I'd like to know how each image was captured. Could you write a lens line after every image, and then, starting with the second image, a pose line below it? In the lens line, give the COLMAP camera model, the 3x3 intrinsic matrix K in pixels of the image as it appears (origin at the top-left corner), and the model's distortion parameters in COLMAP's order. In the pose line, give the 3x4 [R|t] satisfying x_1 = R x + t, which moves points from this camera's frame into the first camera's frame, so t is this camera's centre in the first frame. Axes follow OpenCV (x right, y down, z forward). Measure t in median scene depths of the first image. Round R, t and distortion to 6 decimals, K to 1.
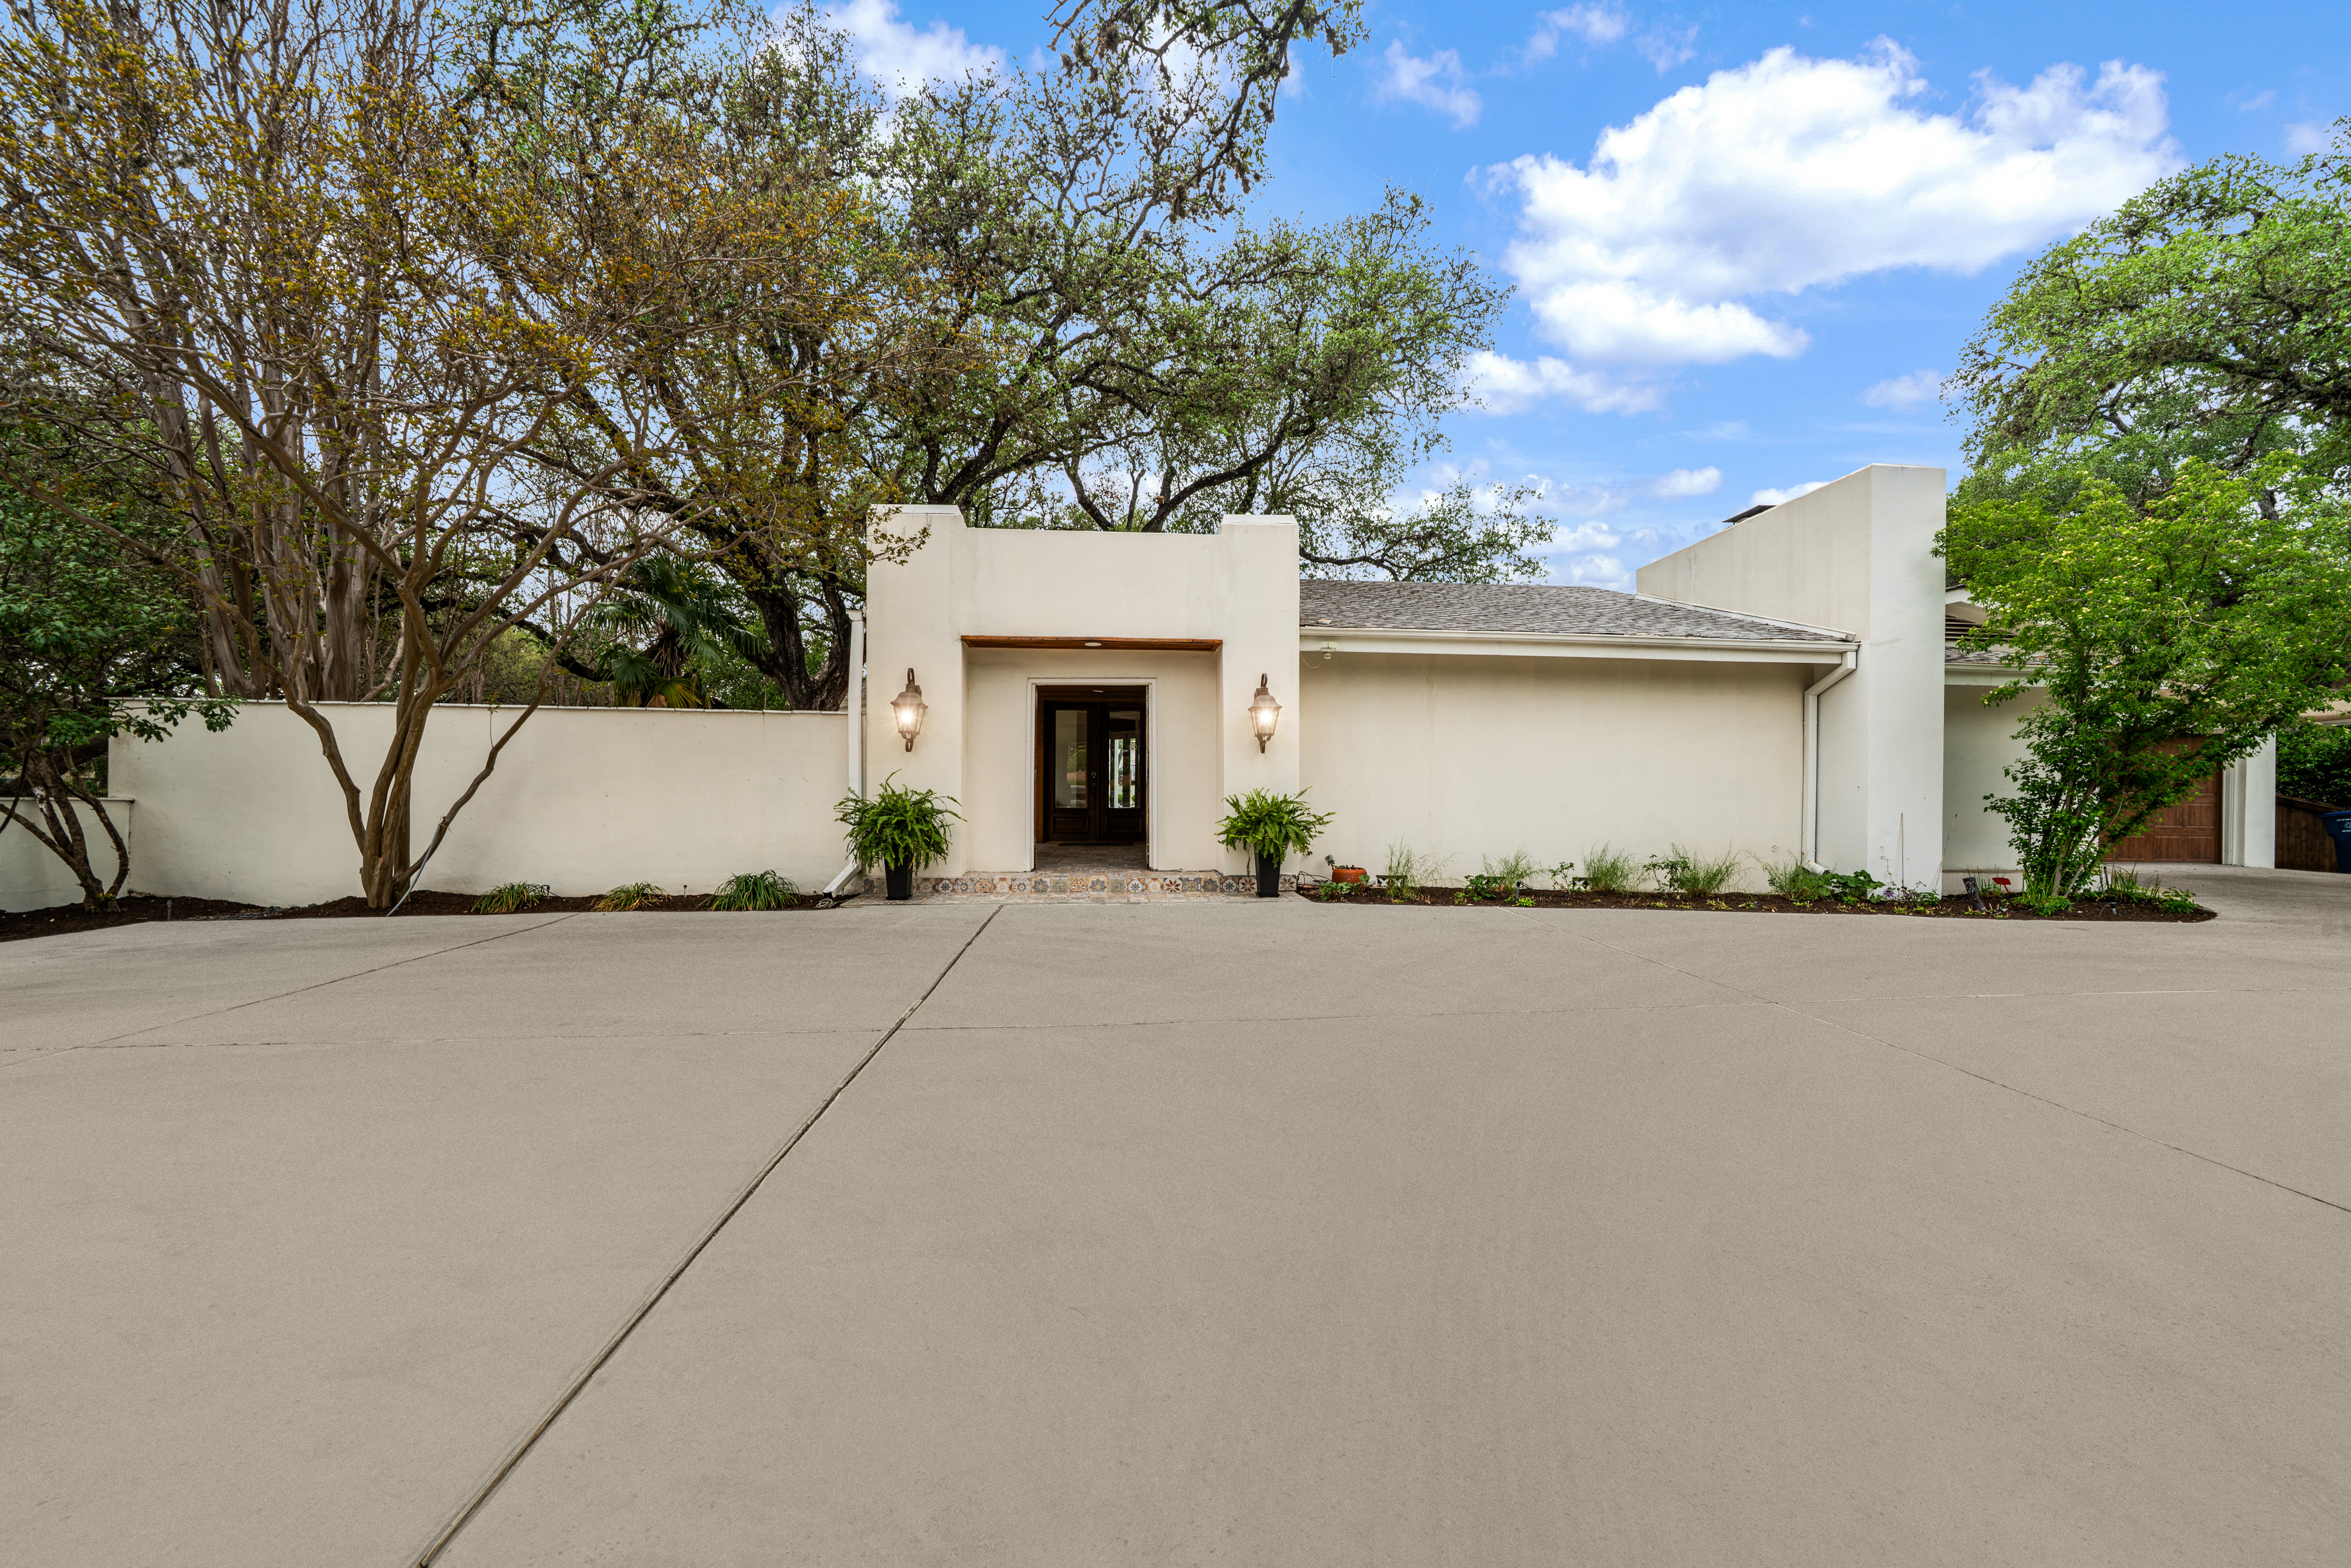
lens RADIAL K [[923.8, 0, 1175.5], [0, 923.8, 784.0], [0, 0, 1]] dist [0.001057, -0.000012]
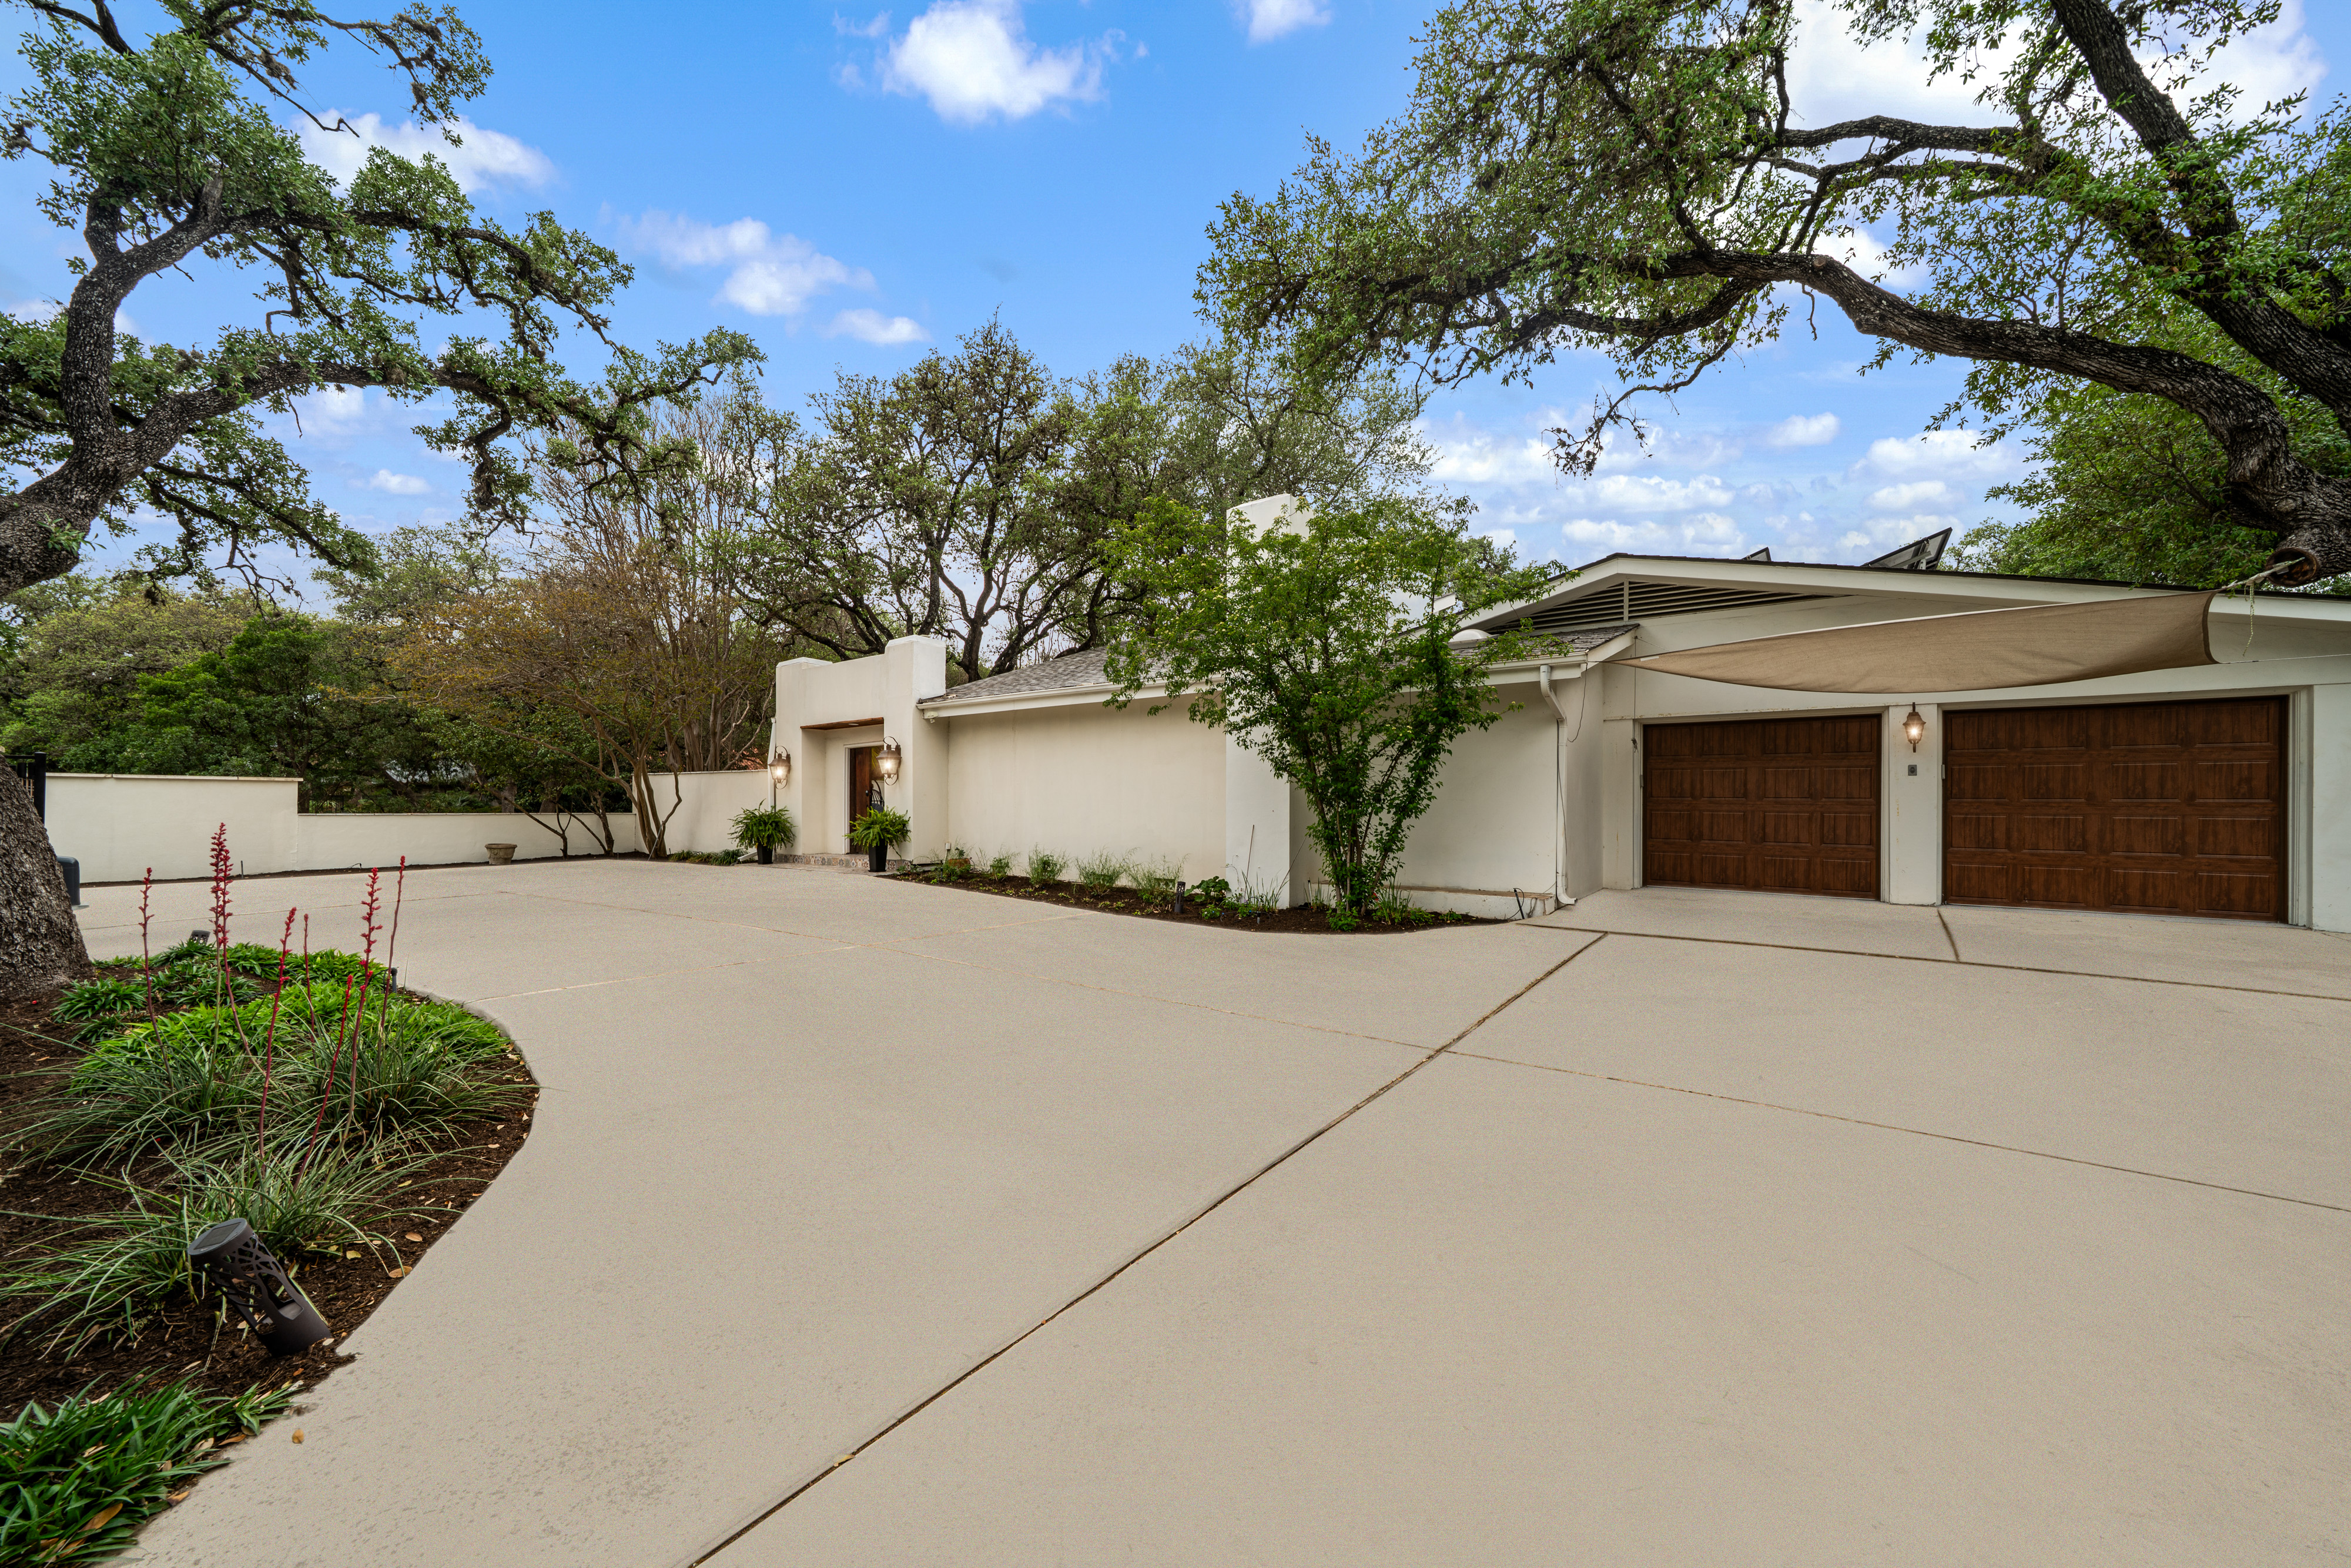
lens RADIAL K [[855.2, 0, 1175.5], [0, 855.2, 784.0], [0, 0, 1]] dist [0.001054, -0.000113]
pose [[0.743184, -0.022932, -0.668694, 1.454260], [0.013967, 0.999726, -0.018761, 0.000499], [0.668941, 0.004603, 0.743301, 0.208924]]
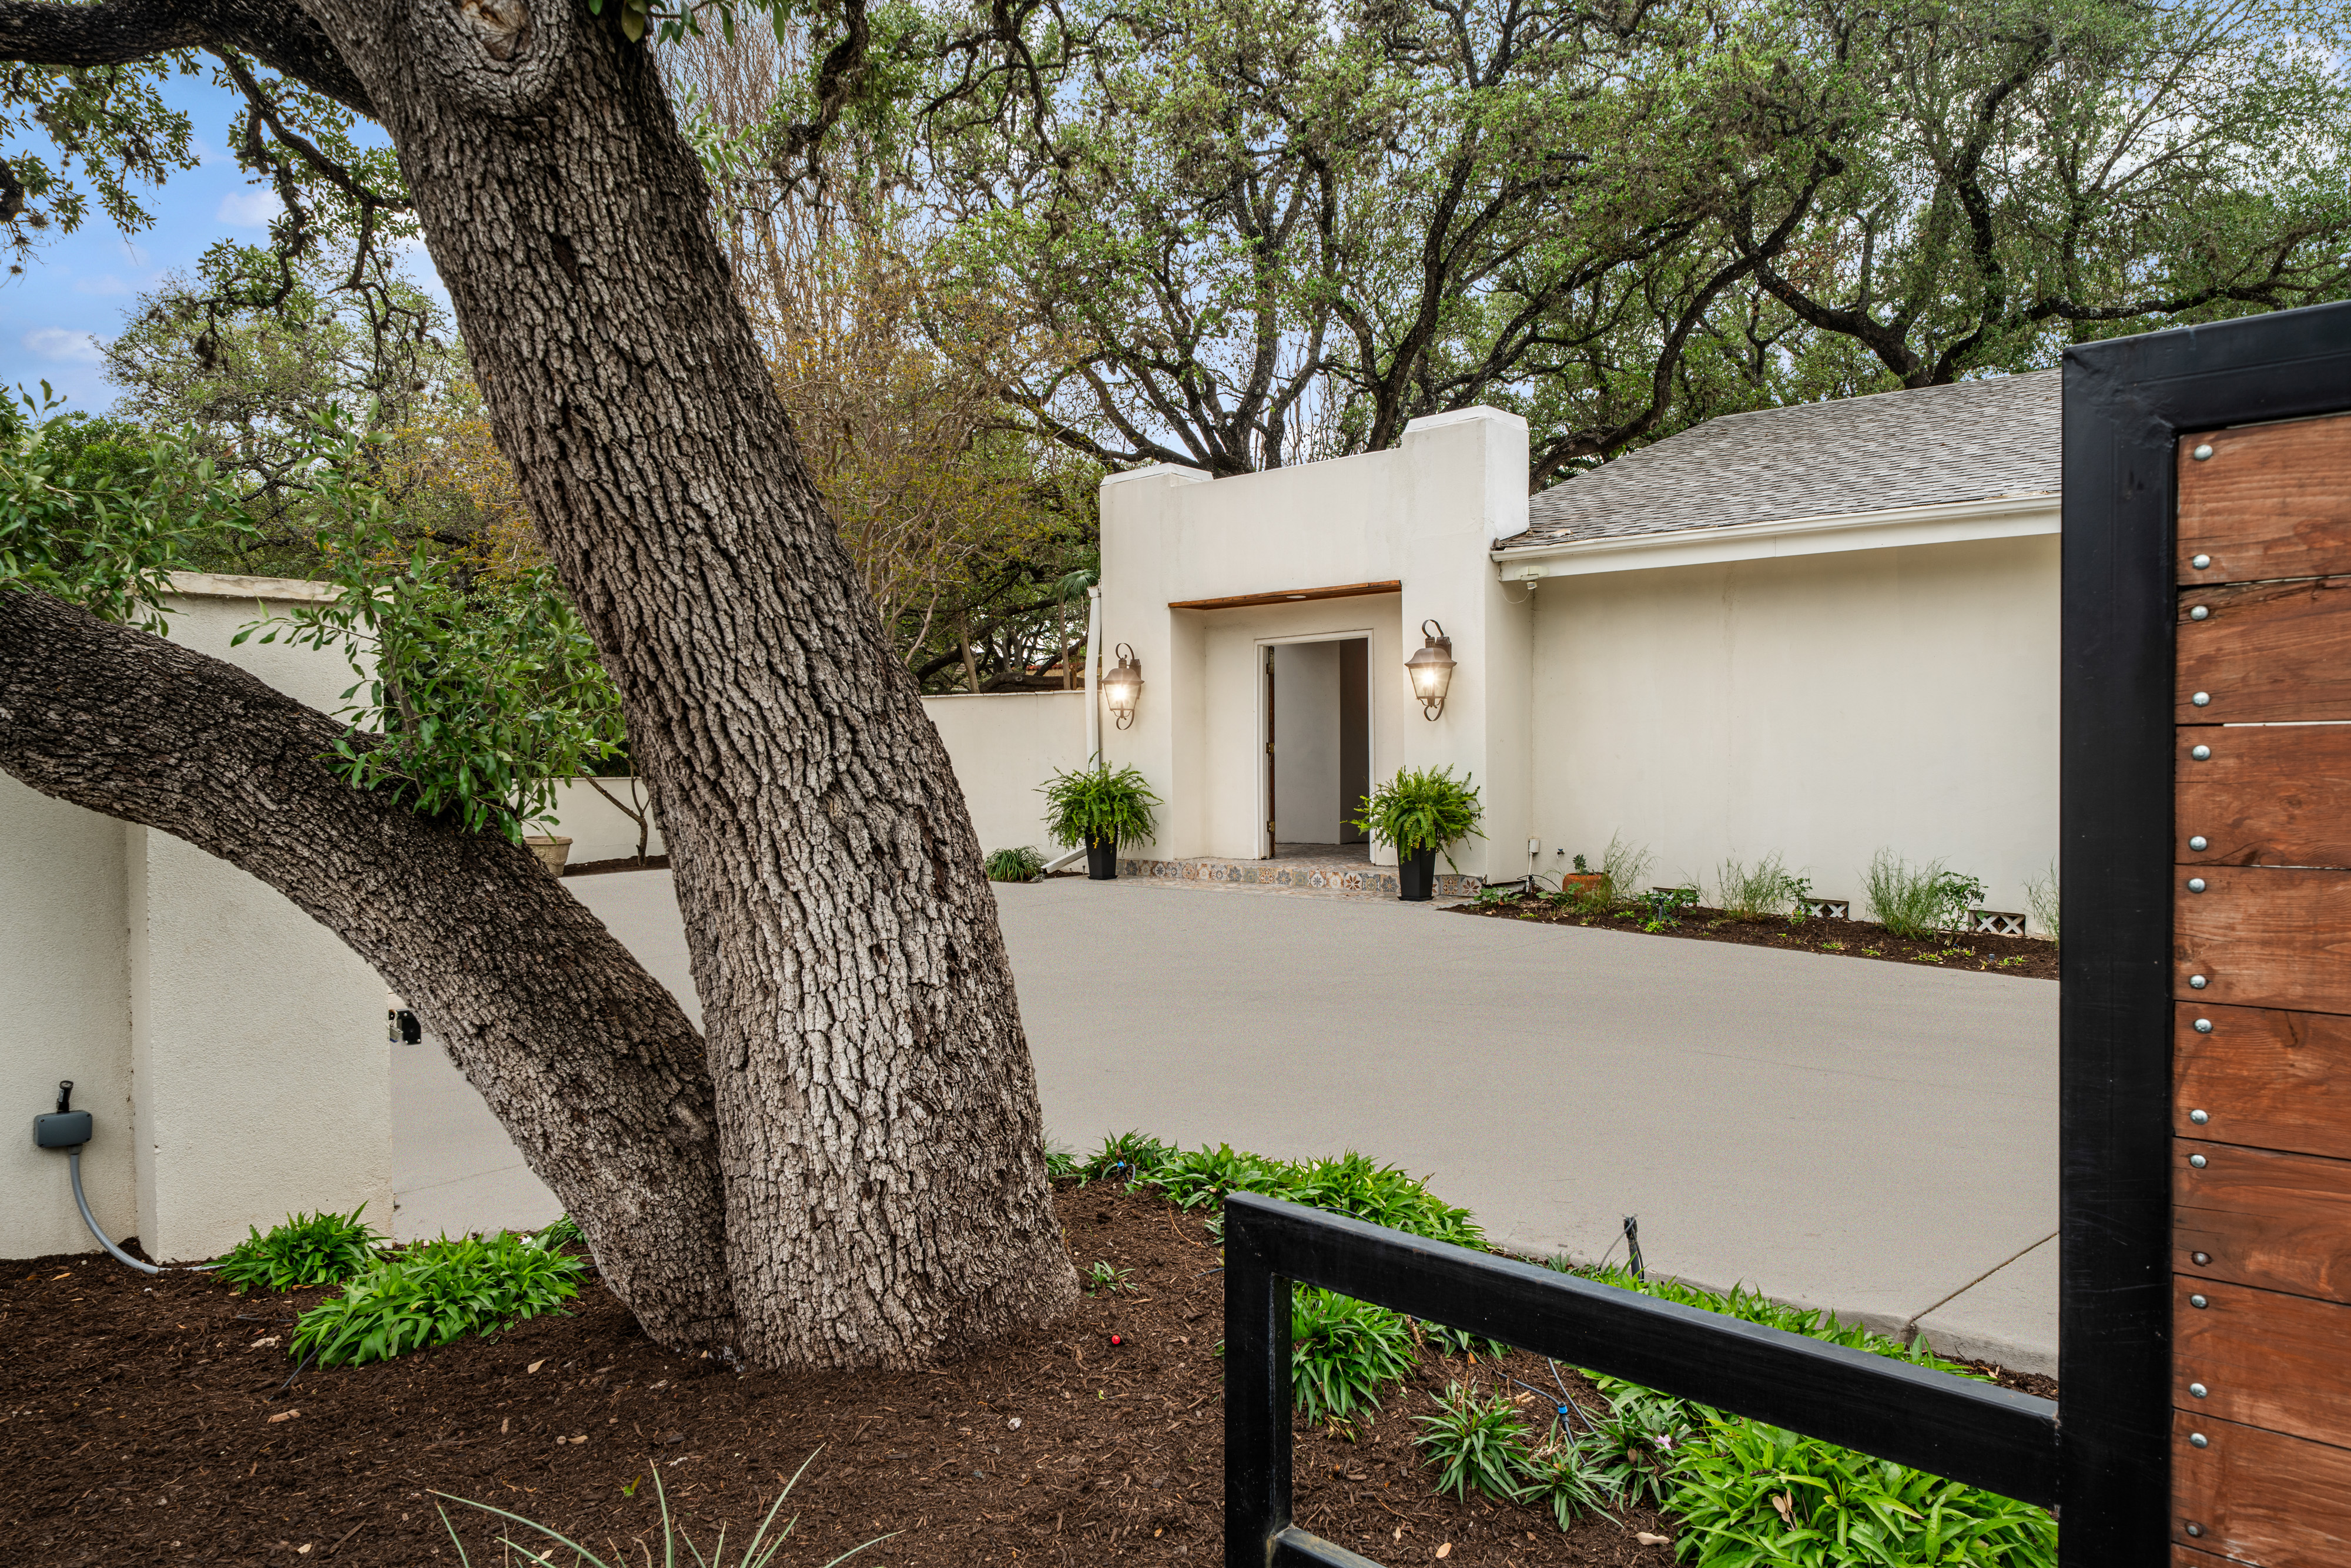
lens RADIAL K [[1605.0, 0, 1175.5], [0, 1605.0, 784.0], [0, 0, 1]] dist [0.019122, 0.000459]
pose [[0.661583, 0.005578, -0.749851, 0.959659], [0.017384, 0.999589, 0.022774, -0.013939], [0.749670, -0.028102, 0.661215, -0.071032]]
